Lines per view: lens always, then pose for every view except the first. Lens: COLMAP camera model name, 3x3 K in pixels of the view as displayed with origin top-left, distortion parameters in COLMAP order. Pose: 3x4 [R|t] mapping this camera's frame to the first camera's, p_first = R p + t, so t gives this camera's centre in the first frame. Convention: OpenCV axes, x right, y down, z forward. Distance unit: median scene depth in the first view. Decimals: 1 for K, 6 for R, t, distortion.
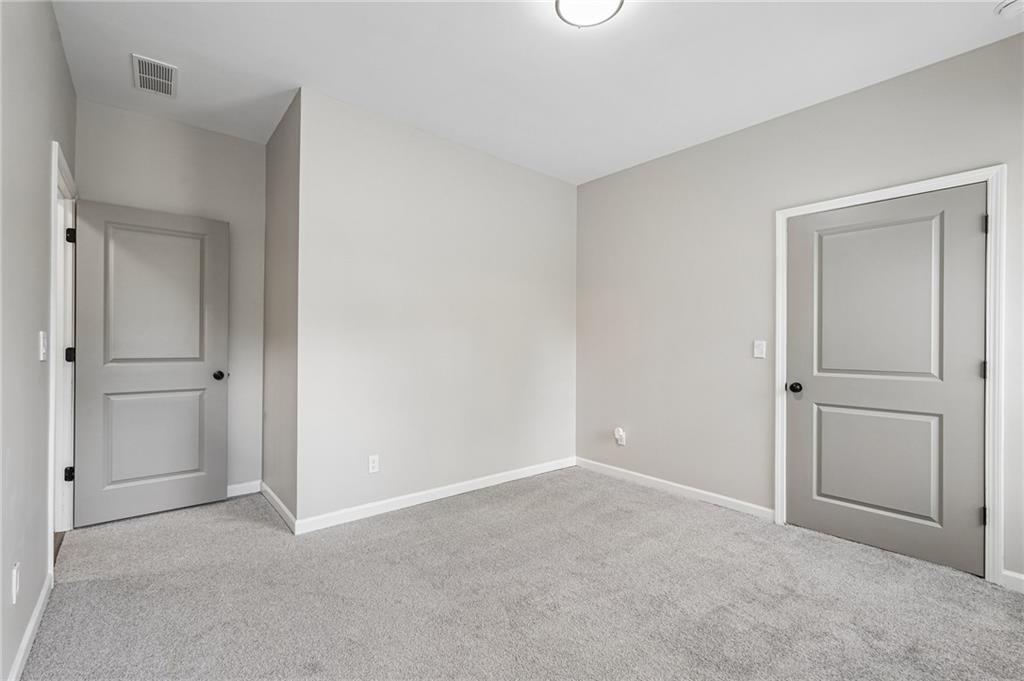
lens RADIAL K [[451.1, 0, 513.8], [0, 451.1, 341.5], [0, 0, 1]] dist [-0.014293, 0.007585]
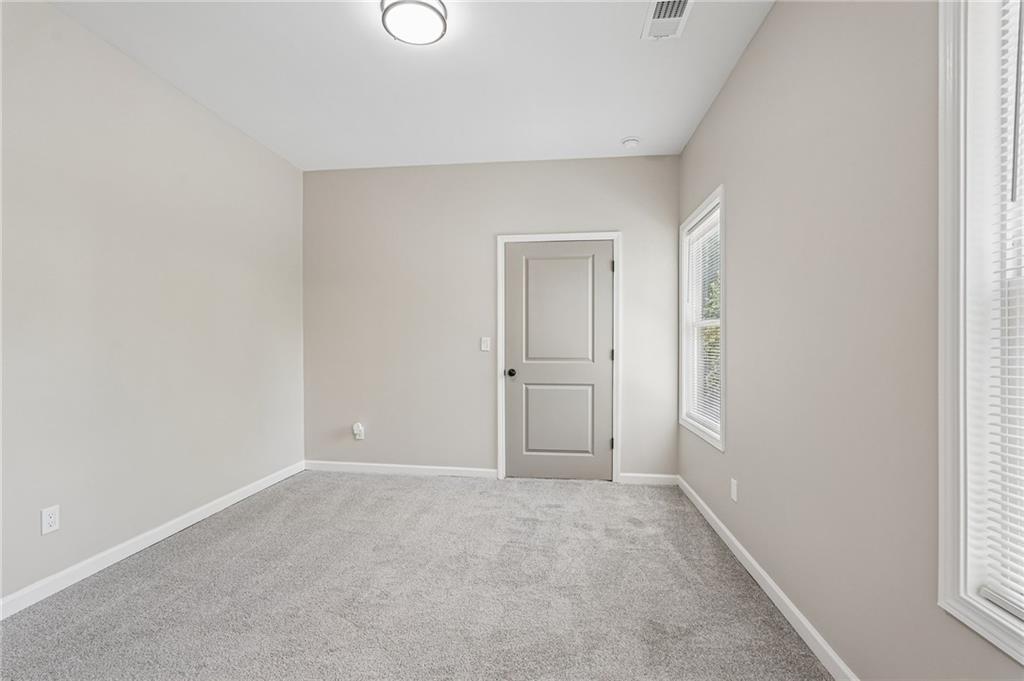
lens RADIAL K [[451.1, 0, 512.9], [0, 451.1, 340.9], [0, 0, 1]] dist [-0.014293, 0.007585]
pose [[0.733488, -0.008267, 0.679652, -0.272593], [0.000648, 0.999934, 0.011464, -0.006160], [-0.679702, -0.007968, 0.733445, 0.029770]]
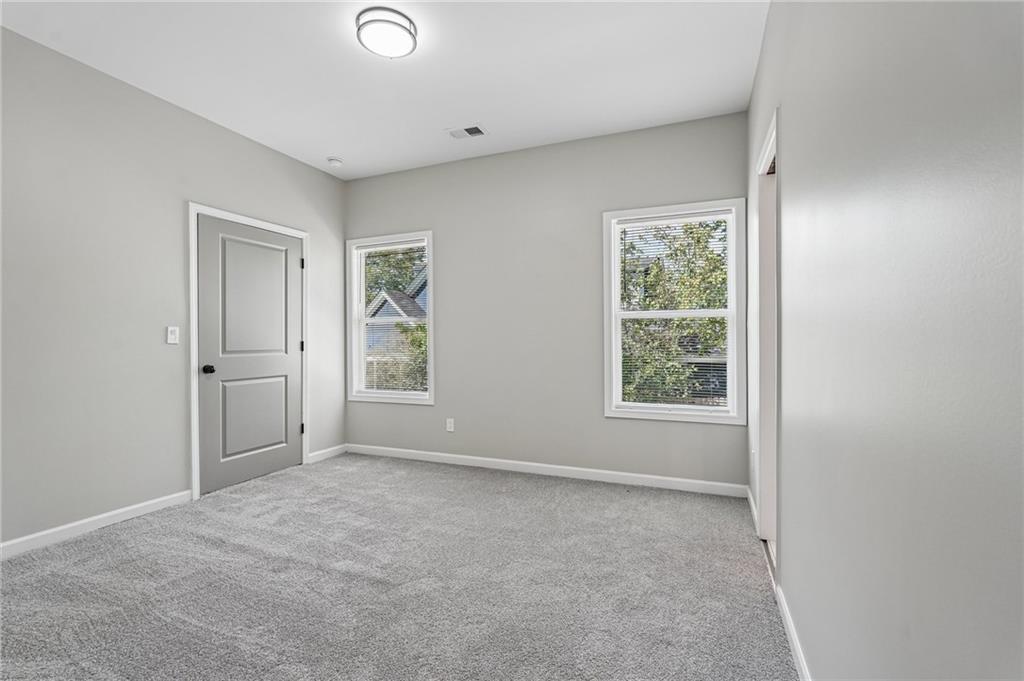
lens RADIAL K [[451.1, 0, 513.9], [0, 451.1, 336.8], [0, 0, 1]] dist [-0.014293, 0.007585]
pose [[-0.454536, -0.006599, 0.890704, -0.723405], [-0.012772, 0.999918, 0.000891, 0.011175], [-0.890637, -0.010971, -0.454583, 0.849402]]
